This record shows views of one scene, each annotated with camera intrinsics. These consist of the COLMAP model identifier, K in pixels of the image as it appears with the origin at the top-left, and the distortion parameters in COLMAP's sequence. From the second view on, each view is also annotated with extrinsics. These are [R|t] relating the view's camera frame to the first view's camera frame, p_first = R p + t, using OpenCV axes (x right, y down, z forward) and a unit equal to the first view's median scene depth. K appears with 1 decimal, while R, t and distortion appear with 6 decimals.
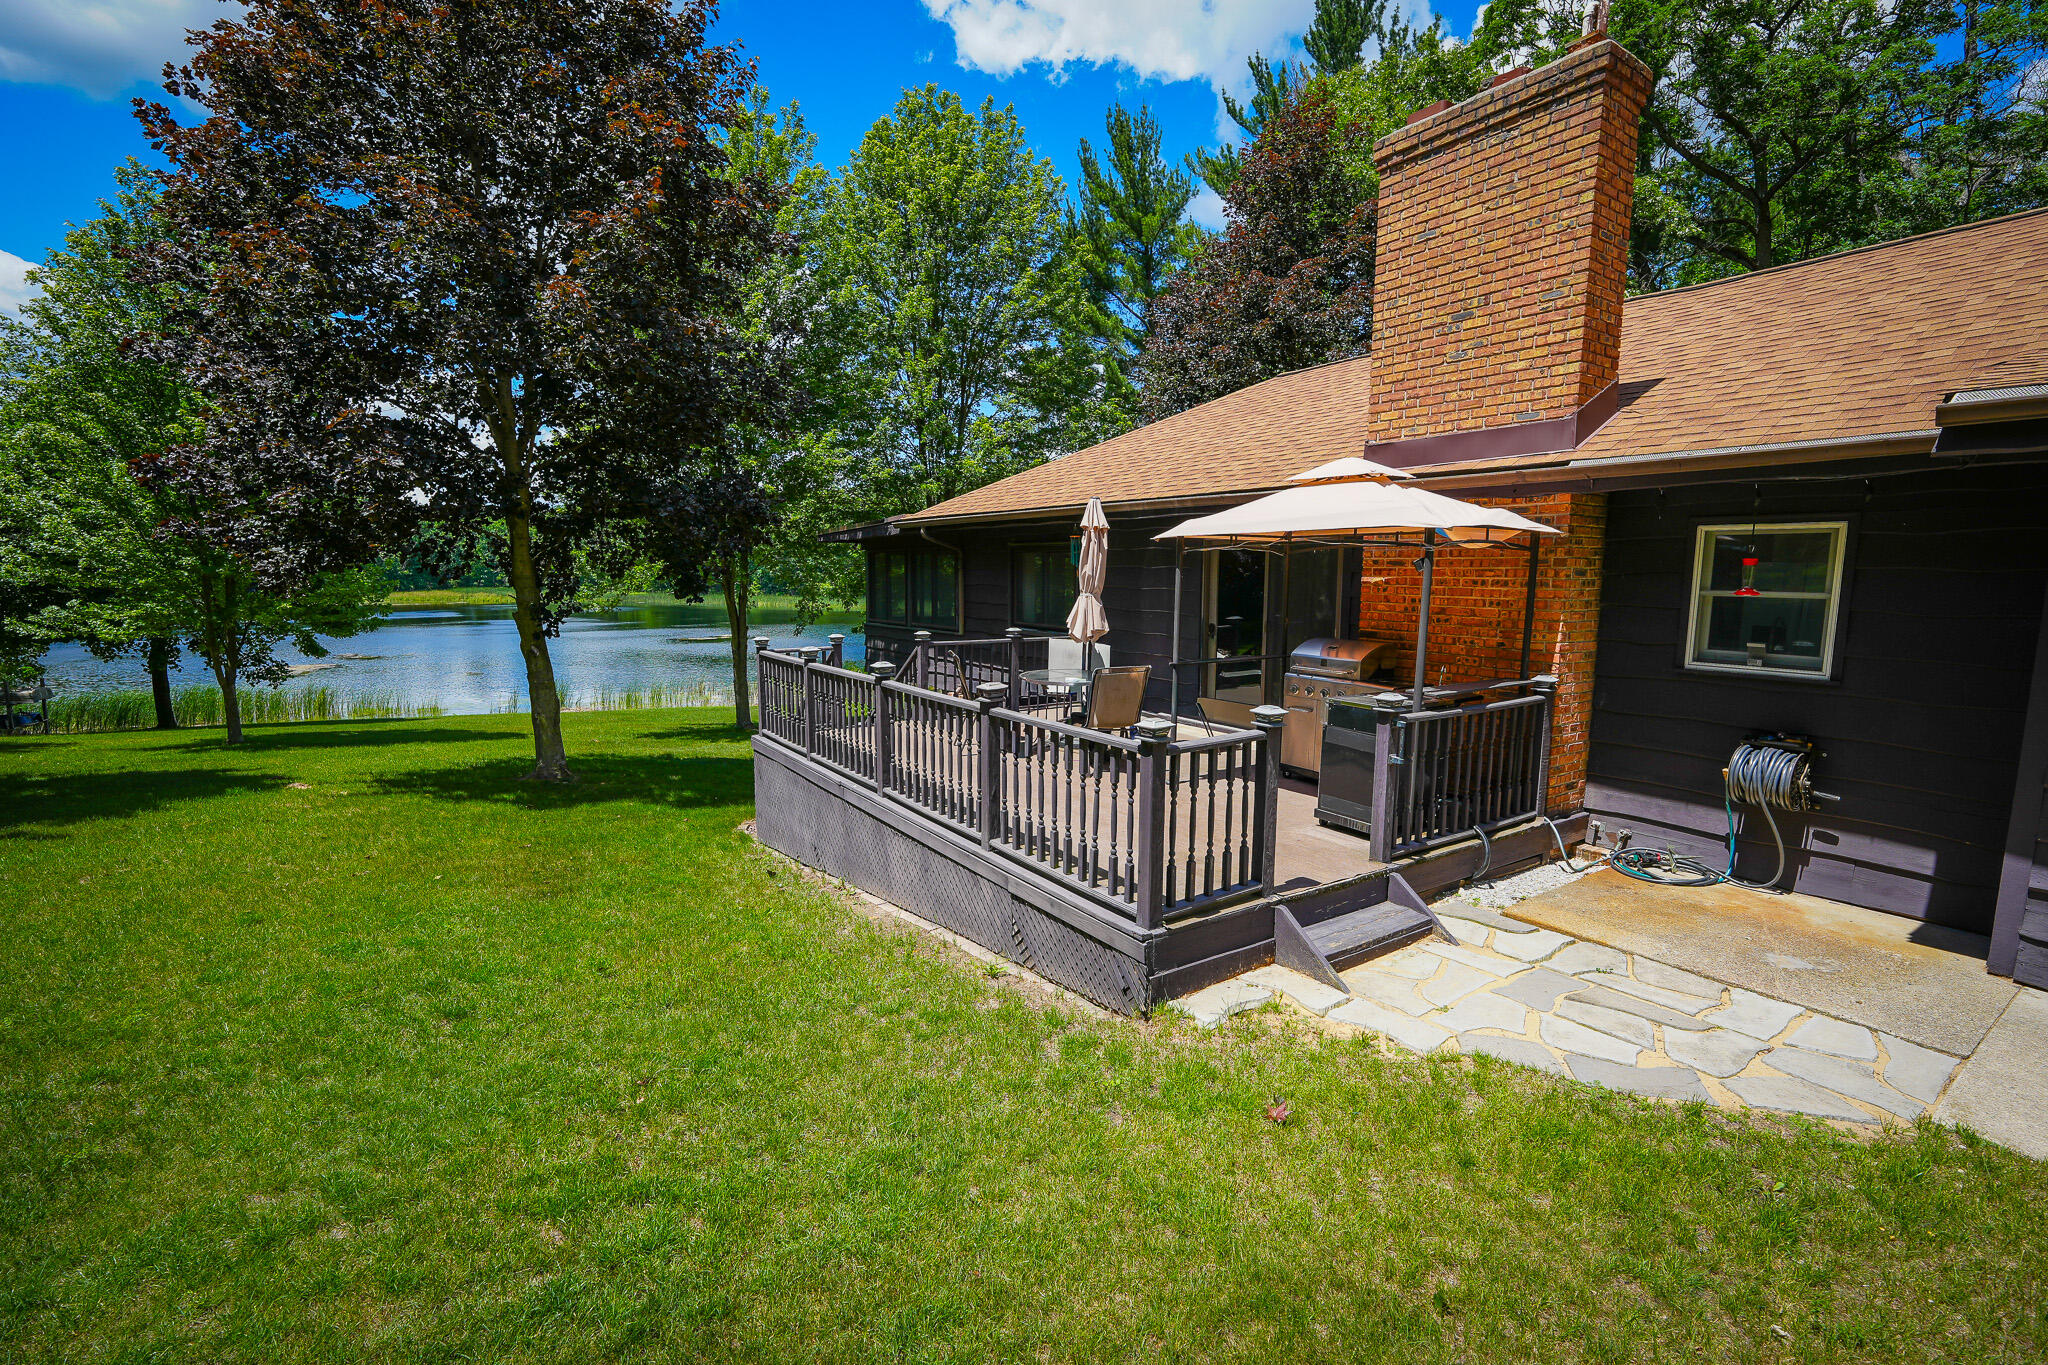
lens RADIAL K [[905.1, 0, 1026.7], [0, 905.1, 690.1], [0, 0, 1]] dist [-0.012671, 0.001812]
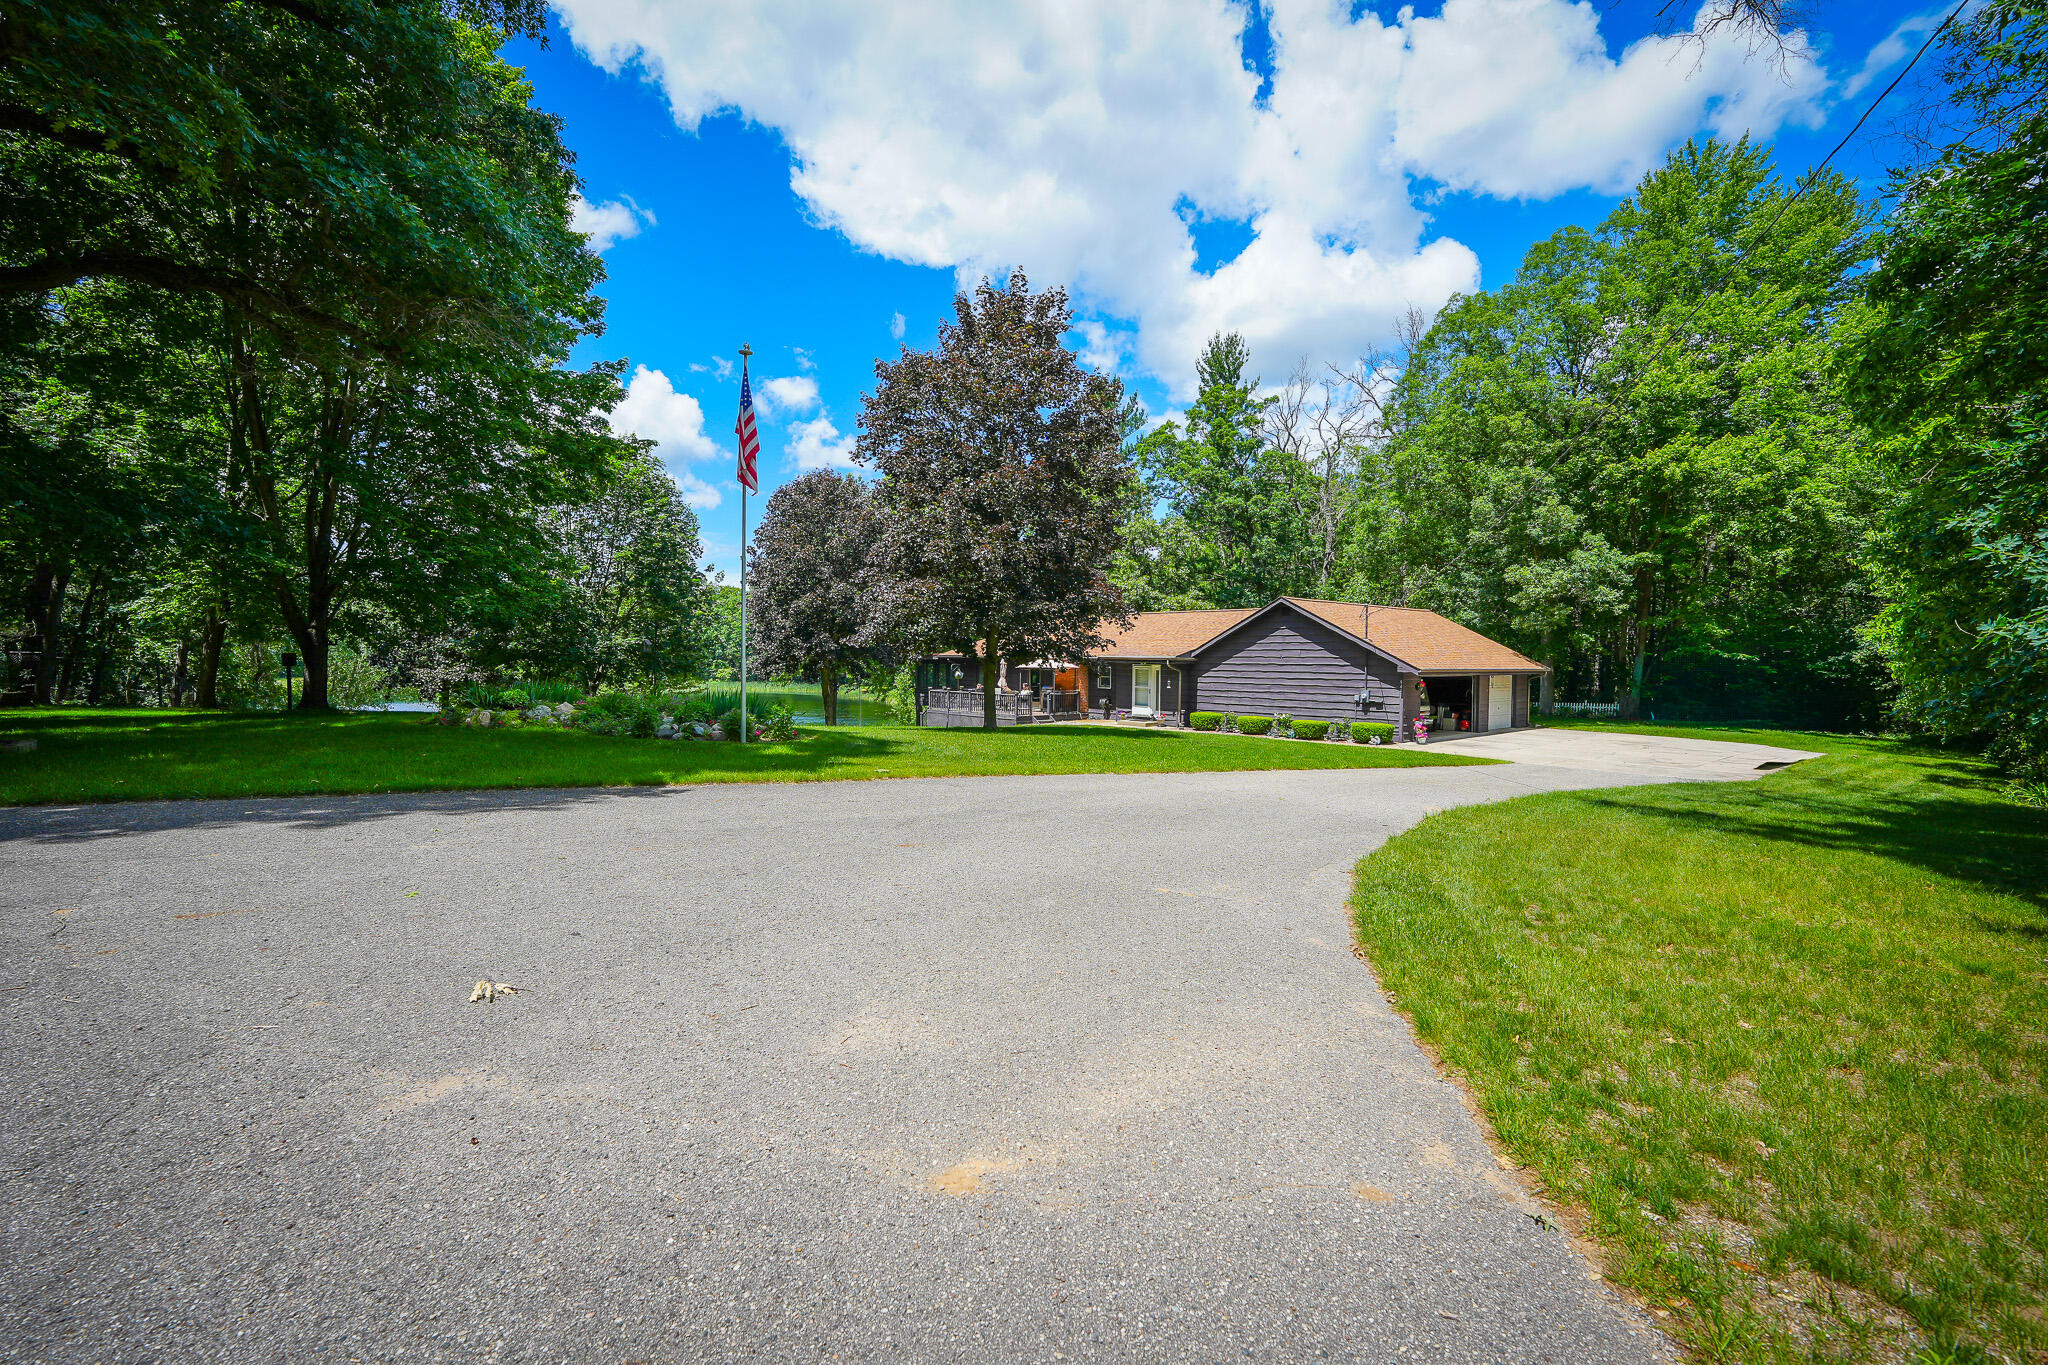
lens RADIAL K [[905.1, 0, 1032.5], [0, 905.1, 680.3], [0, 0, 1]] dist [-0.012671, 0.001812]
pose [[0.986611, -0.007116, 0.162934, -0.368825], [0.023542, 0.994799, -0.099101, 0.253077], [-0.161381, 0.101610, 0.981647, -2.433083]]
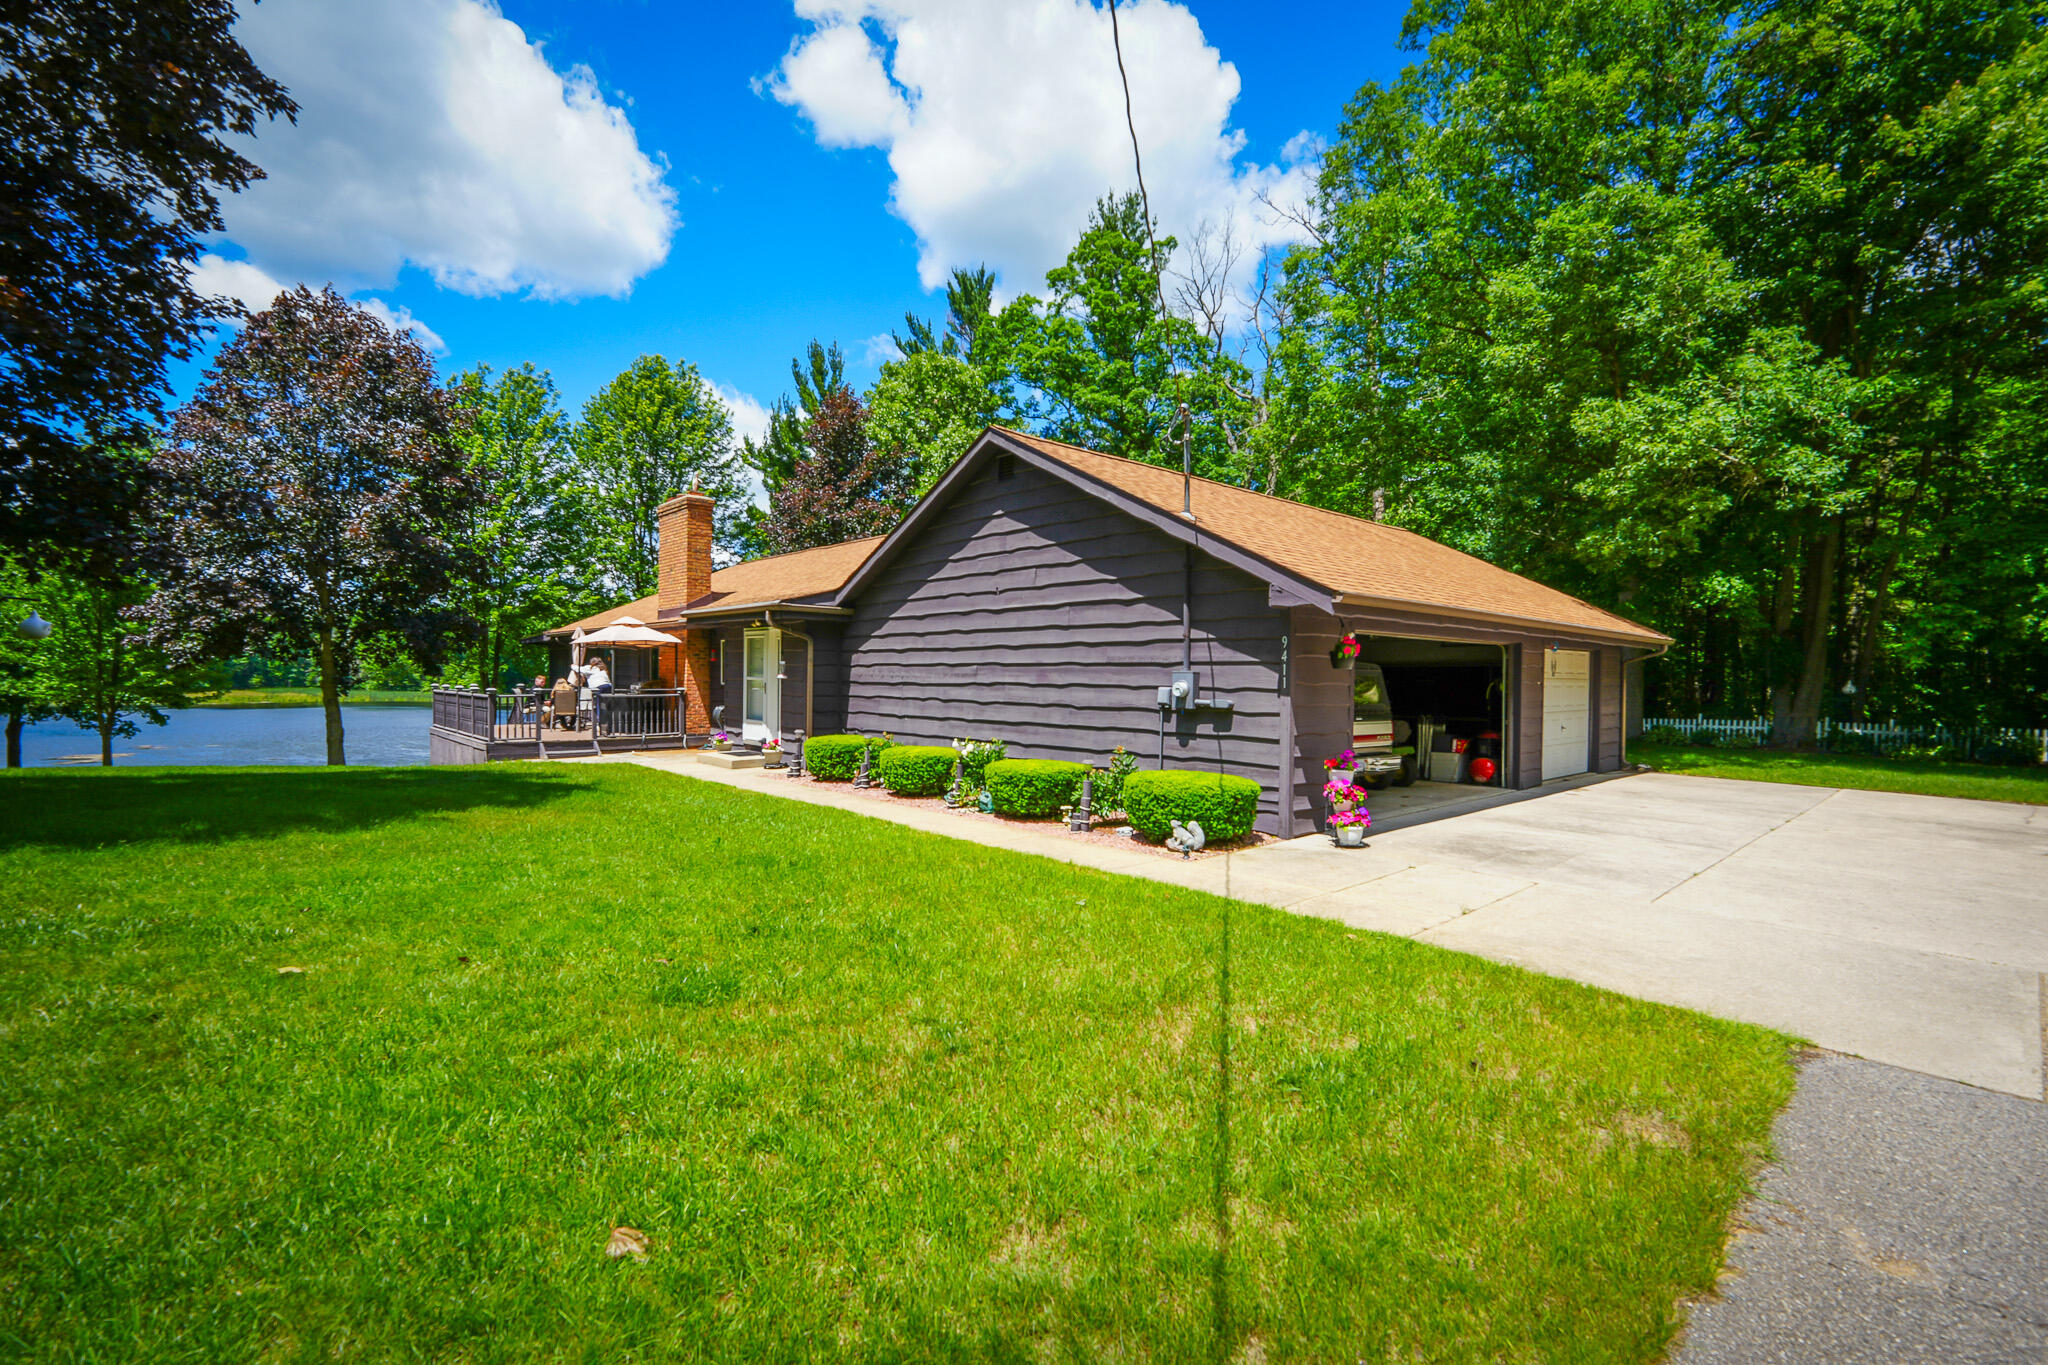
lens RADIAL K [[905.1, 0, 1018.5], [0, 905.1, 683.9], [0, 0, 1]] dist [-0.012671, 0.001812]
pose [[0.988893, -0.002539, 0.148610, 0.586058], [0.020188, 0.992883, -0.117370, 0.166835], [-0.147255, 0.119066, 0.981906, -1.038119]]
